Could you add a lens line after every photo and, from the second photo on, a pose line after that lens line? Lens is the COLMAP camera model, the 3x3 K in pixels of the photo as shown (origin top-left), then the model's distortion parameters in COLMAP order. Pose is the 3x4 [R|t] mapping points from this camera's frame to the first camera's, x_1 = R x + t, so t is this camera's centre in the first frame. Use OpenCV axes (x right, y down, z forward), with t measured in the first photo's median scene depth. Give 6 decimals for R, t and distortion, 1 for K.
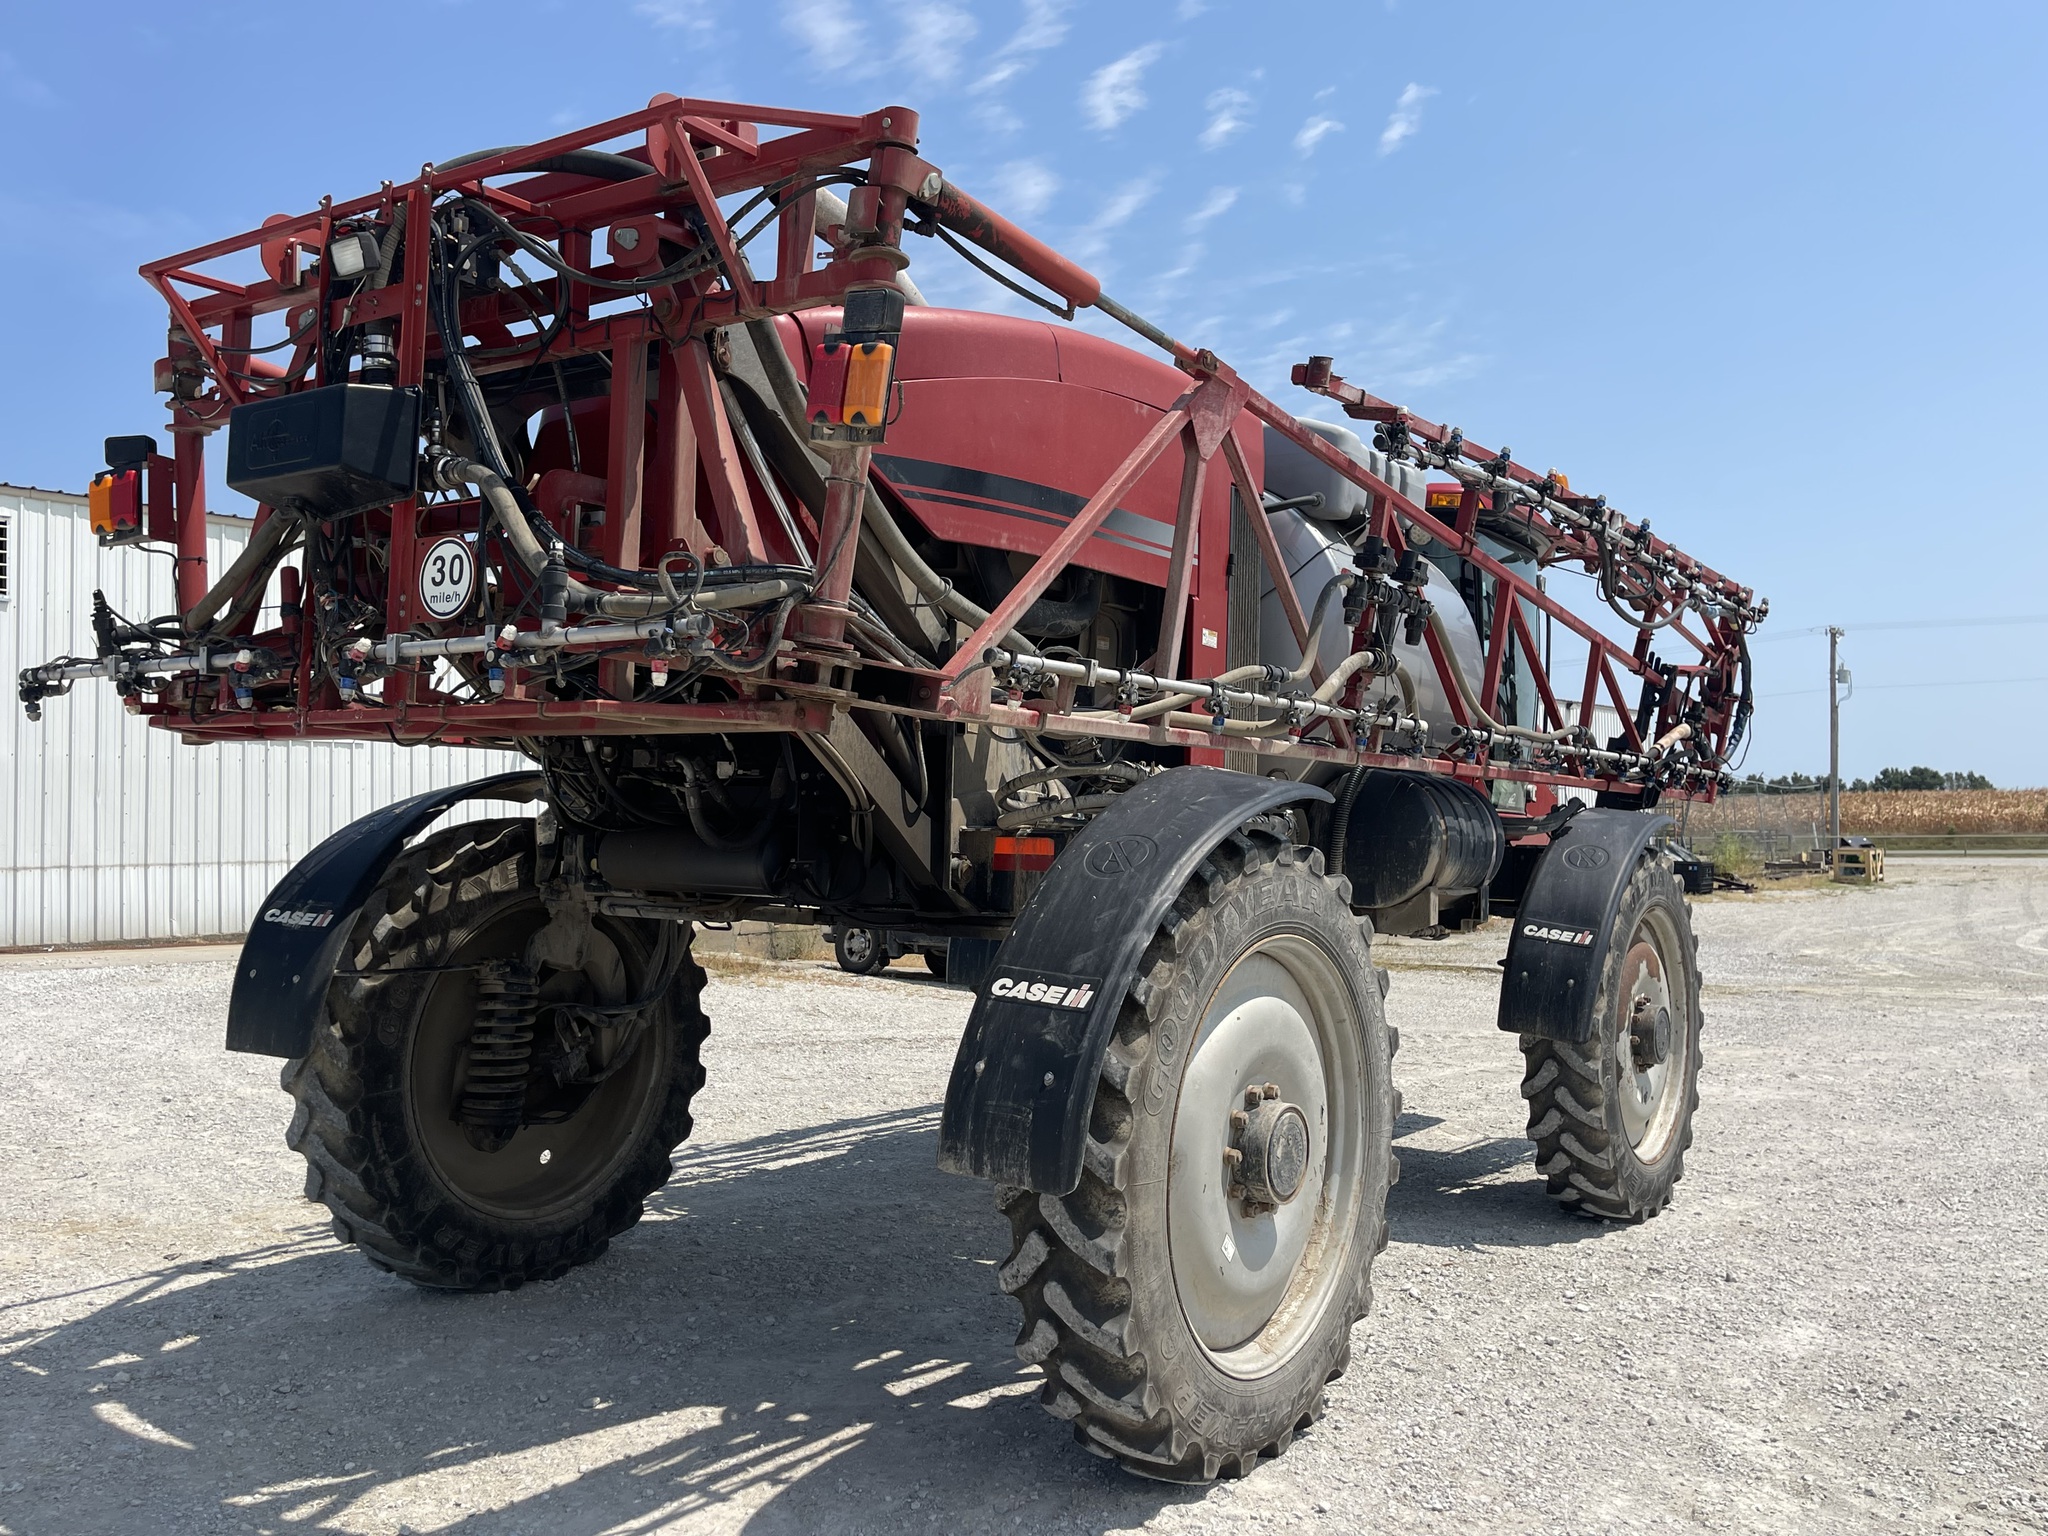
lens RADIAL K [[1682.9, 0, 1060.0], [0, 1682.9, 796.0], [0, 0, 1]] dist [0.074446, -0.121835]
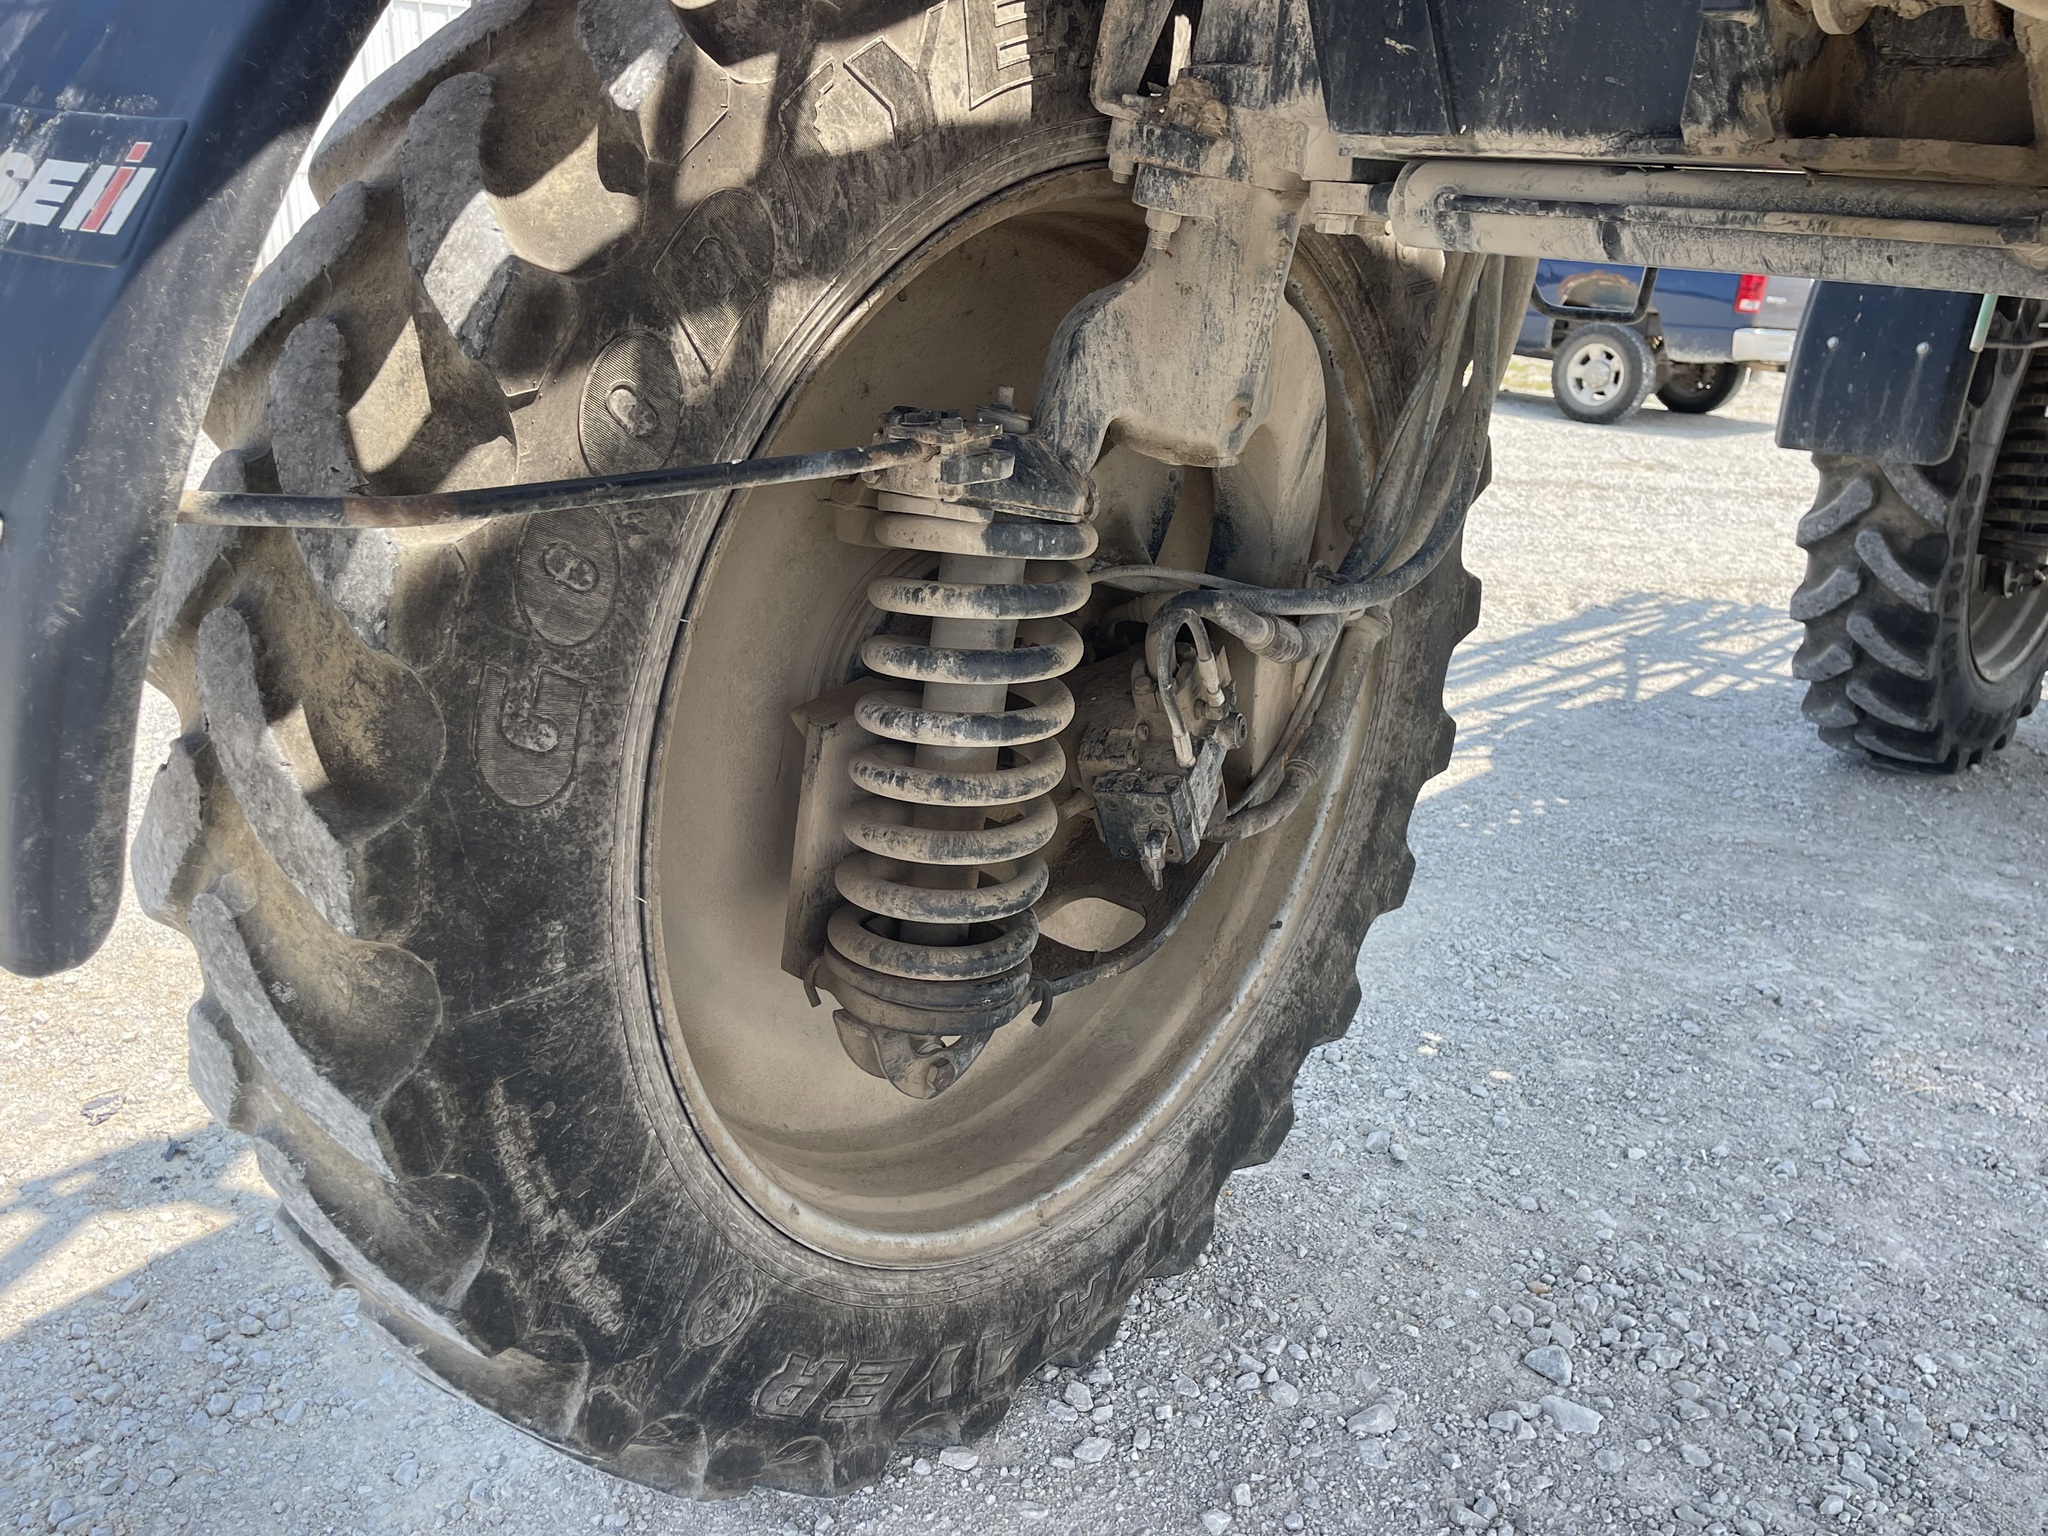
lens RADIAL K [[1698.9, 0, 1024.0], [0, 1698.9, 768.0], [0, 0, 1]] dist [0.014368, 0.004420]
pose [[0.983828, 0.085509, -0.157388, -0.292674], [-0.026474, 0.938457, 0.344379, 0.061806], [0.177149, -0.334643, 0.925544, 0.794042]]
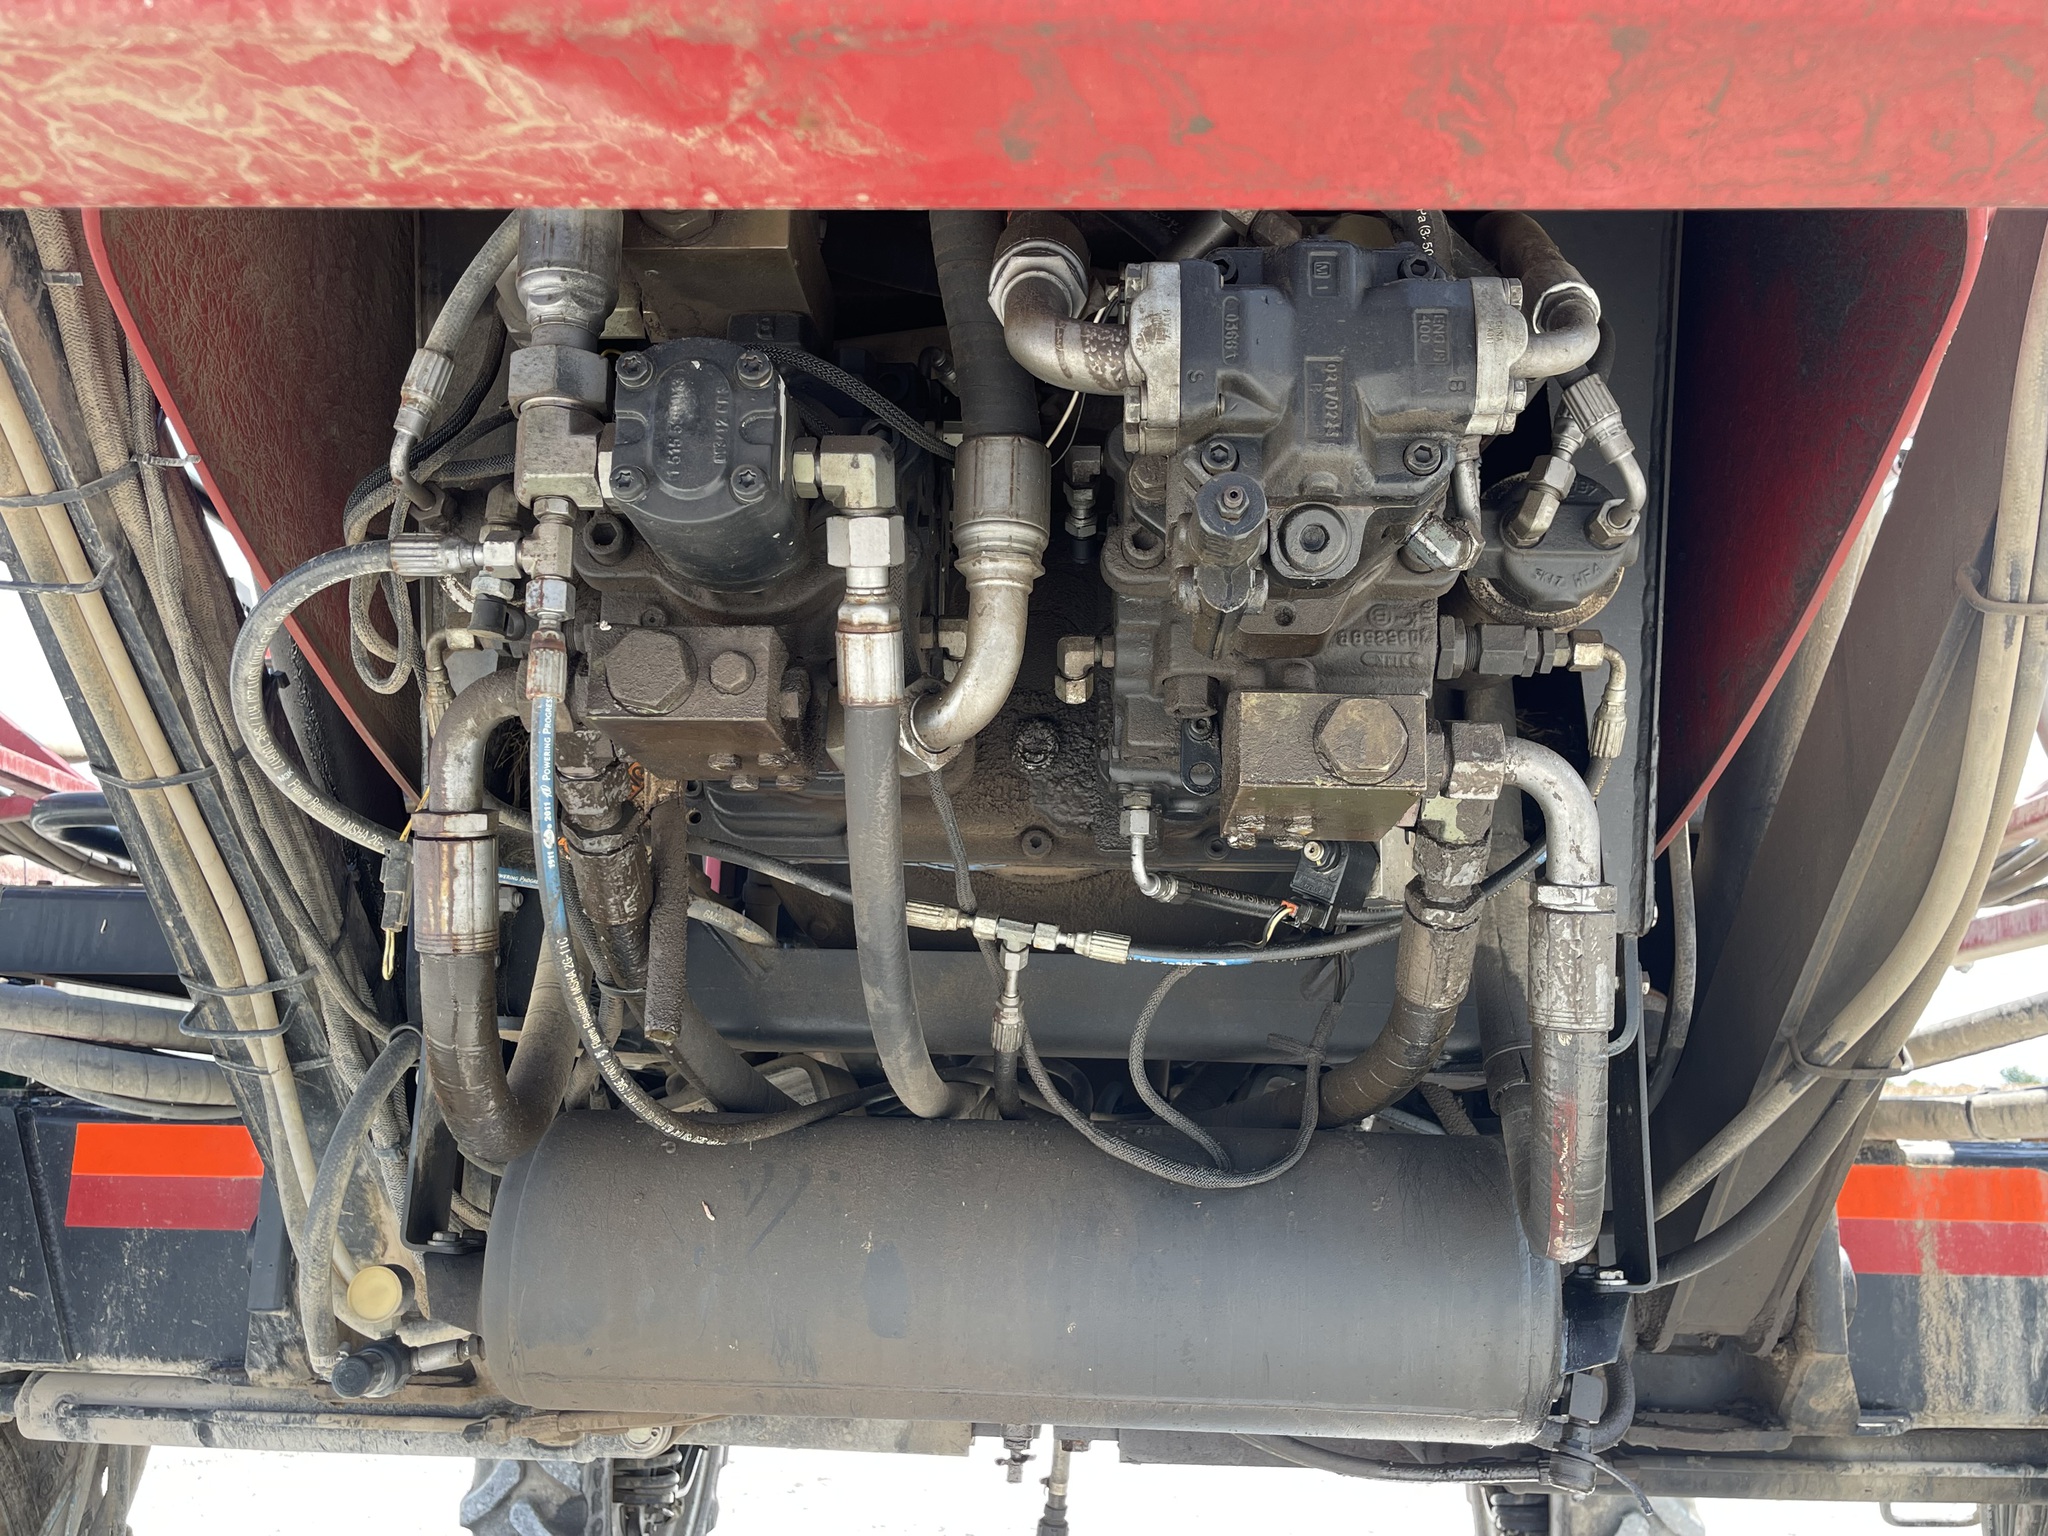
lens RADIAL K [[1682.9, 0, 1060.0], [0, 1682.9, 796.0], [0, 0, 1]] dist [0.074446, -0.121835]
pose [[0.851540, 0.104450, 0.513781, -0.294089], [-0.016715, 0.984865, -0.172517, 0.012390], [-0.524024, 0.138317, 0.840397, 0.703662]]
